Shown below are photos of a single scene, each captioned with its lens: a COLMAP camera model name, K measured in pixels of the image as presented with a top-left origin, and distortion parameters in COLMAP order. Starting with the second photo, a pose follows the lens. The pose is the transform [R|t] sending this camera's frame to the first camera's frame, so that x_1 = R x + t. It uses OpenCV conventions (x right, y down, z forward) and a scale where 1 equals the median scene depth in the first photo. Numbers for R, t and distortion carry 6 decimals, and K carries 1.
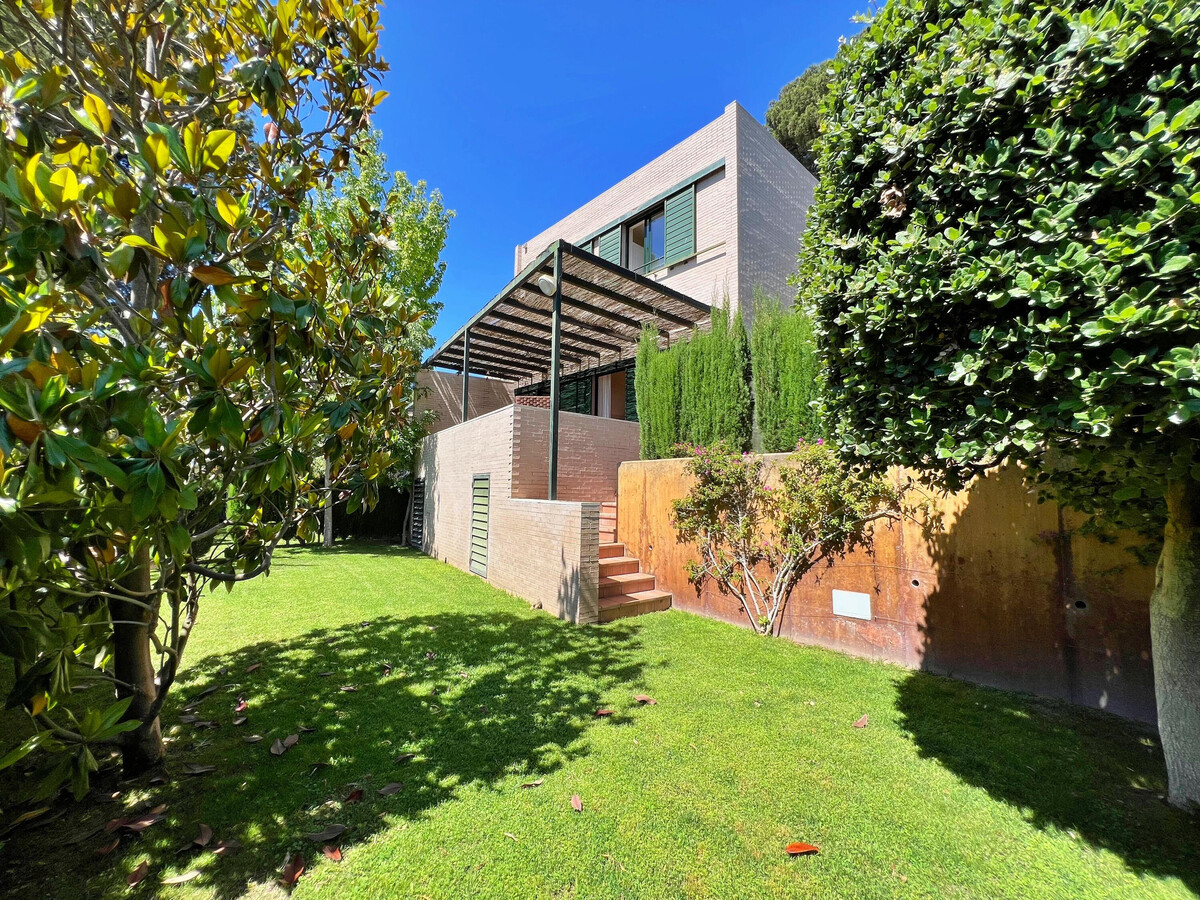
lens RADIAL K [[481.3, 0, 602.1], [0, 481.3, 451.4], [0, 0, 1]] dist [-0.003940, 0.000025]
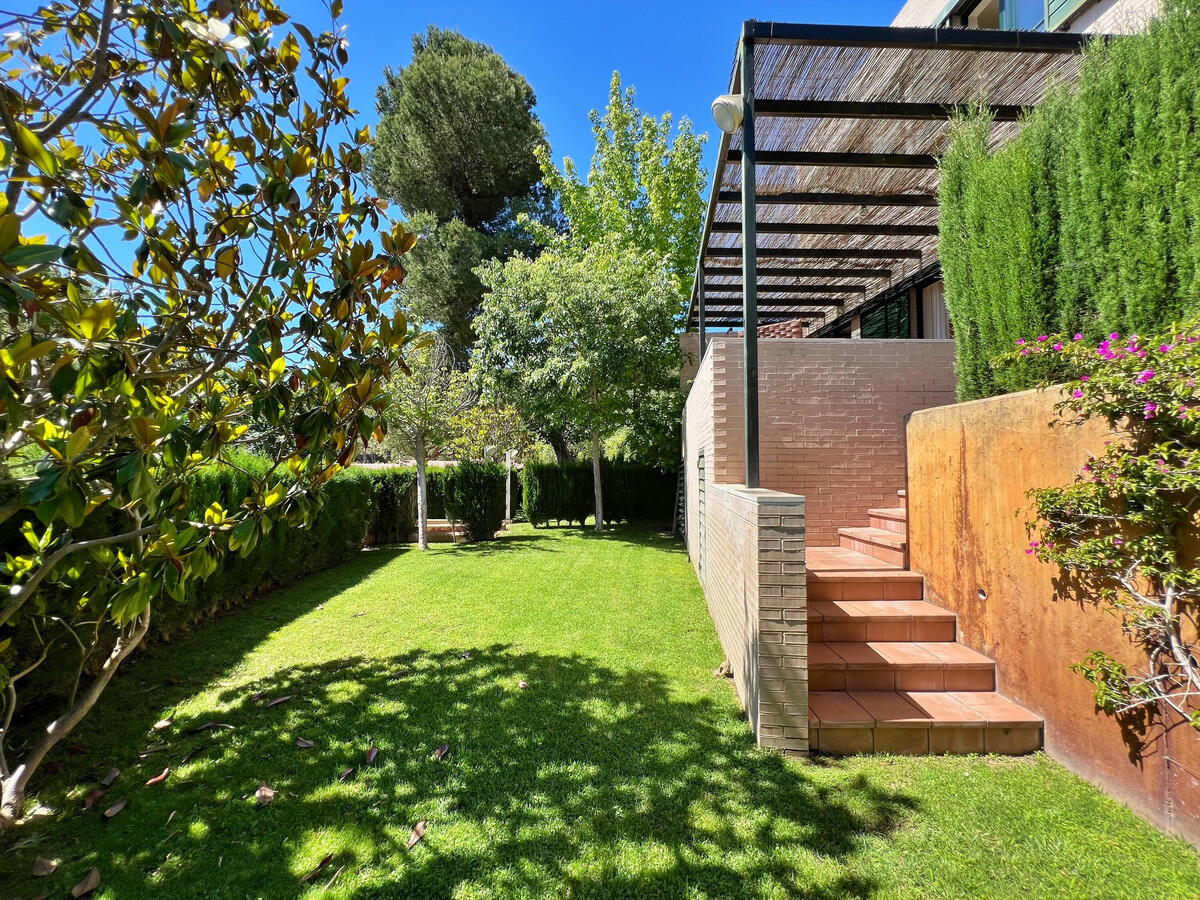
lens RADIAL K [[481.3, 0, 602.7], [0, 481.3, 451.7], [0, 0, 1]] dist [-0.003940, 0.000025]
pose [[0.768123, -0.040219, -0.639038, 0.153082], [0.067488, 0.997552, 0.018339, 0.044967], [0.636735, -0.057214, 0.768957, 0.559973]]
